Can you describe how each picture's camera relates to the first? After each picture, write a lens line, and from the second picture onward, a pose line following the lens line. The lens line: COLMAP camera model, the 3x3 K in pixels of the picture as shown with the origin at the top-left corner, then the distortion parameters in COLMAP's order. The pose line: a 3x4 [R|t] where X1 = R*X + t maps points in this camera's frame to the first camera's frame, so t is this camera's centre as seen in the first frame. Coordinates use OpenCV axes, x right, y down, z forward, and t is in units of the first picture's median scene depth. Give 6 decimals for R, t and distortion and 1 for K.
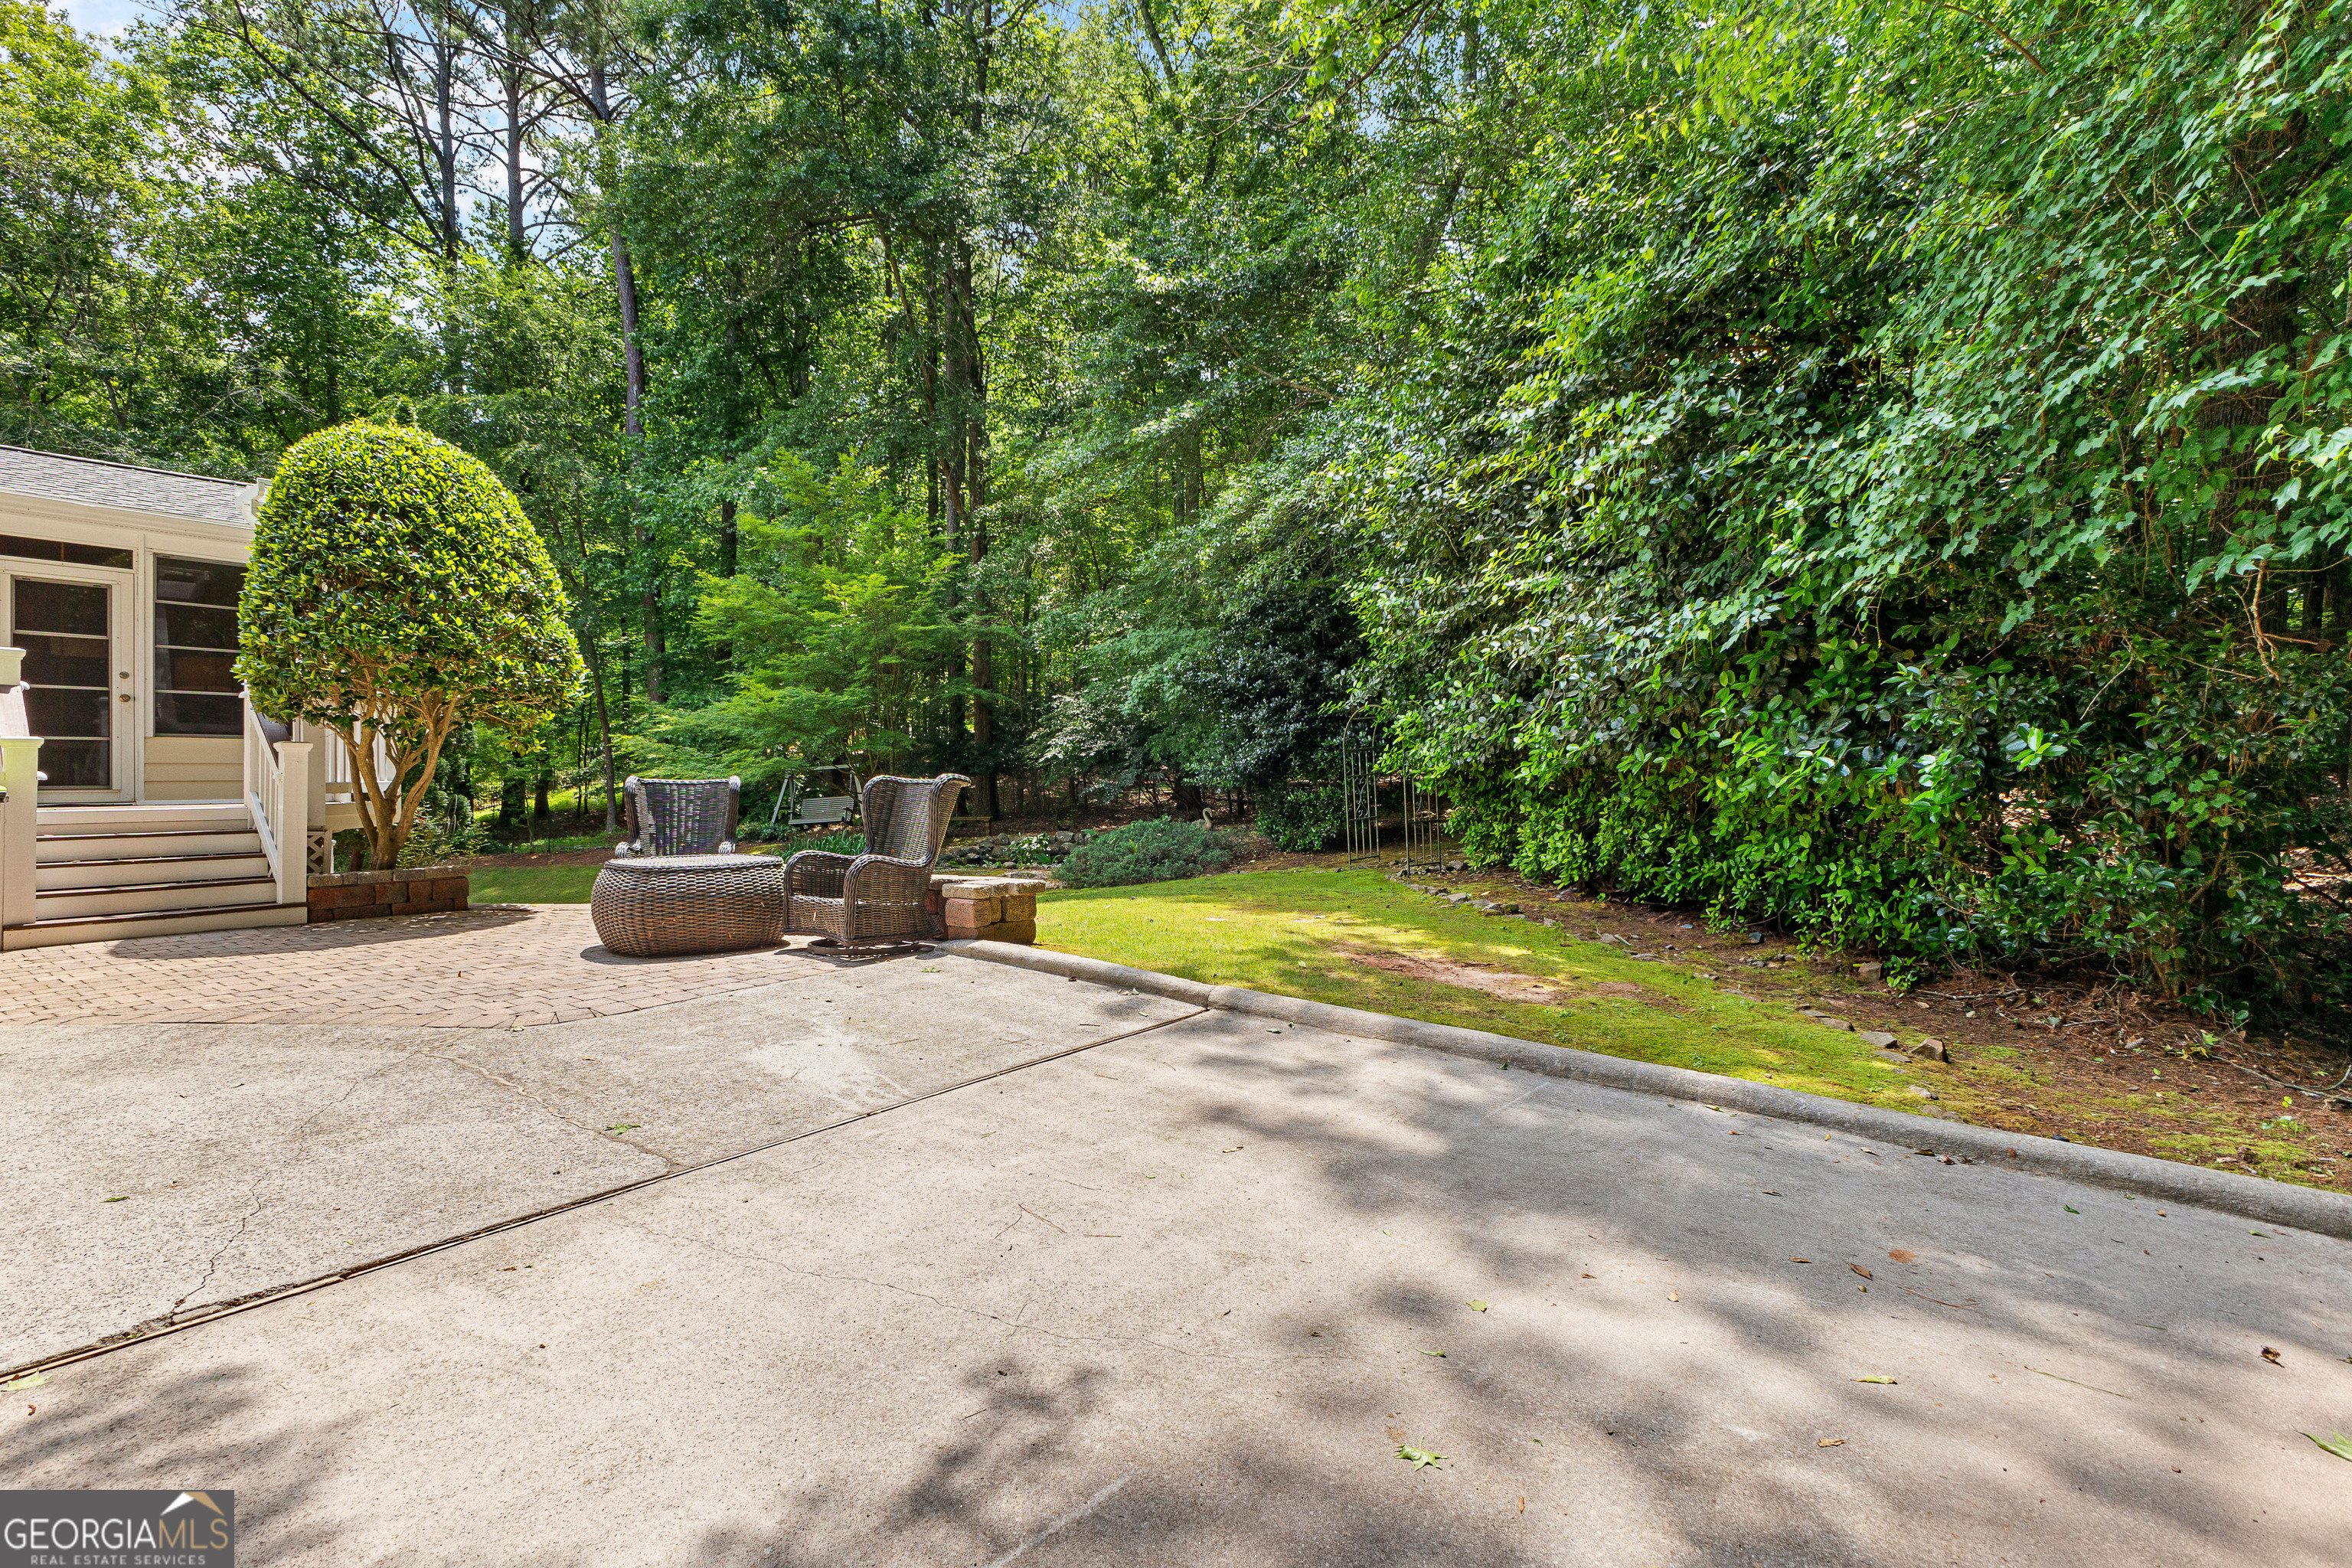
lens RADIAL K [[1057.8, 0, 1178.3], [0, 1057.8, 784.7], [0, 0, 1]] dist [0.000370, 0.000015]
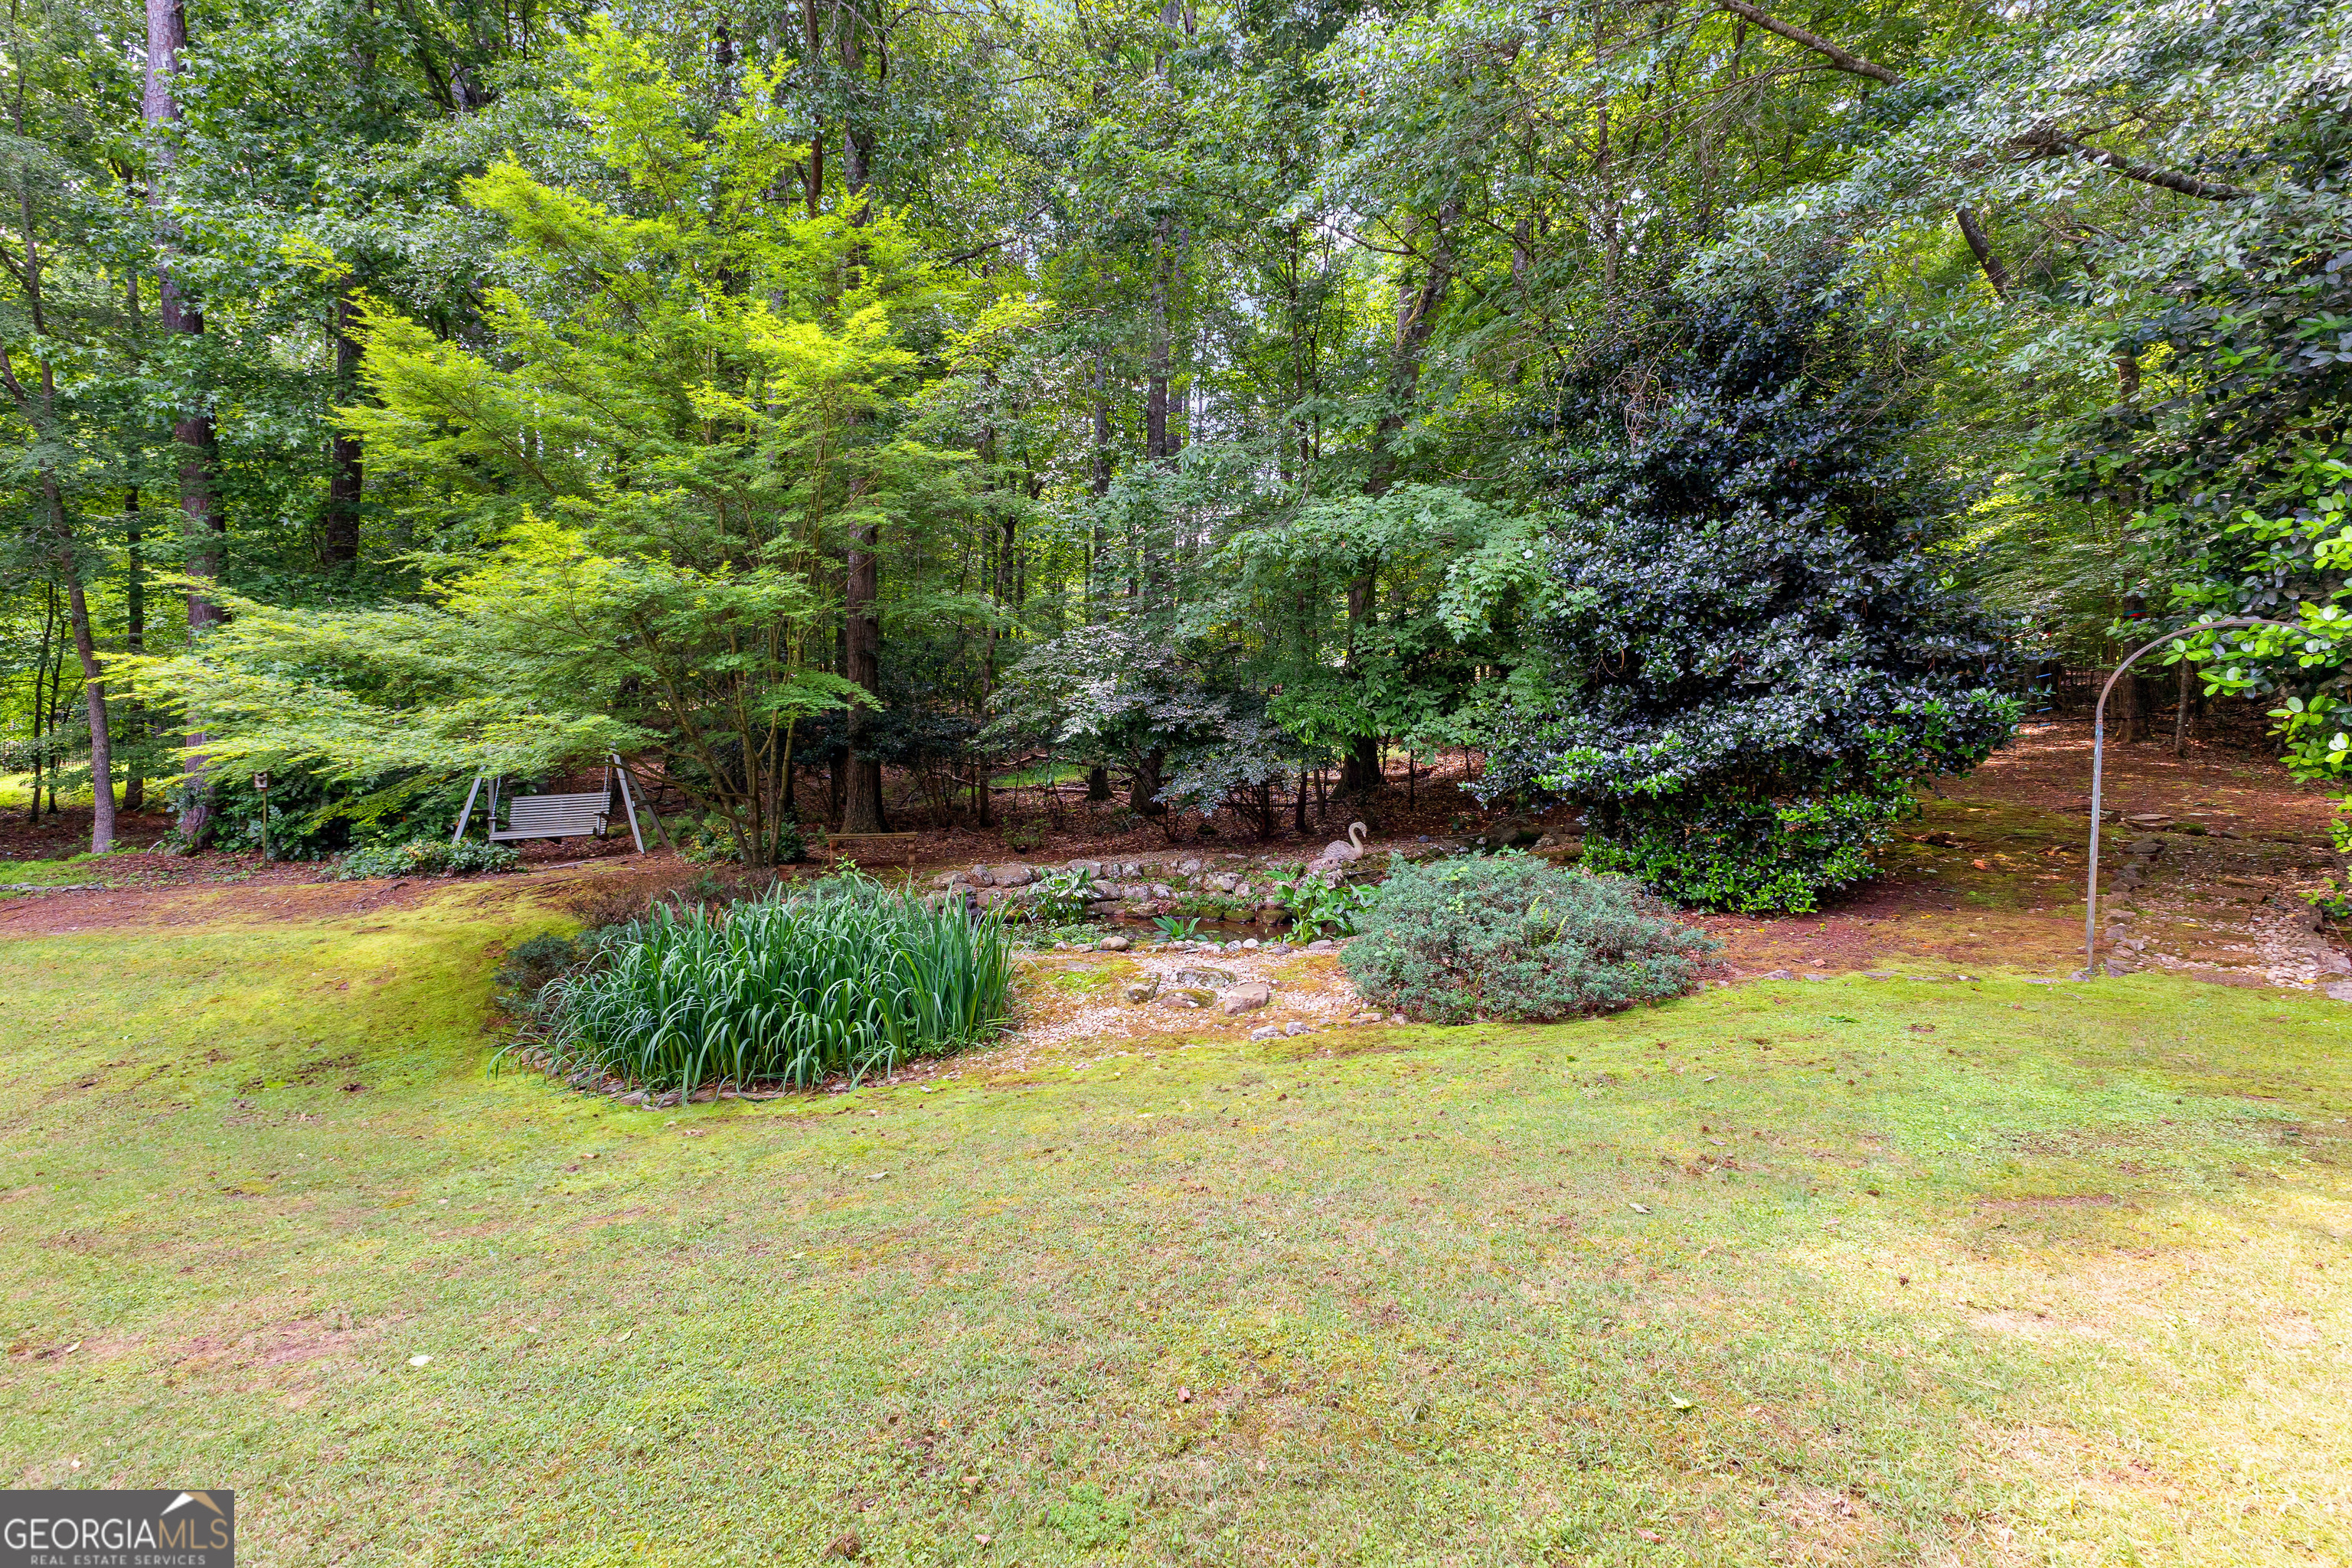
lens RADIAL K [[1003.4, 0, 1169.2], [0, 1003.4, 783.6], [0, 0, 1]] dist [0.002341, 0.000010]
pose [[0.948602, 0.005359, 0.316425, -0.252426], [-0.009175, 0.999902, 0.010571, -0.005265], [-0.316337, -0.012931, 0.948559, 0.468618]]
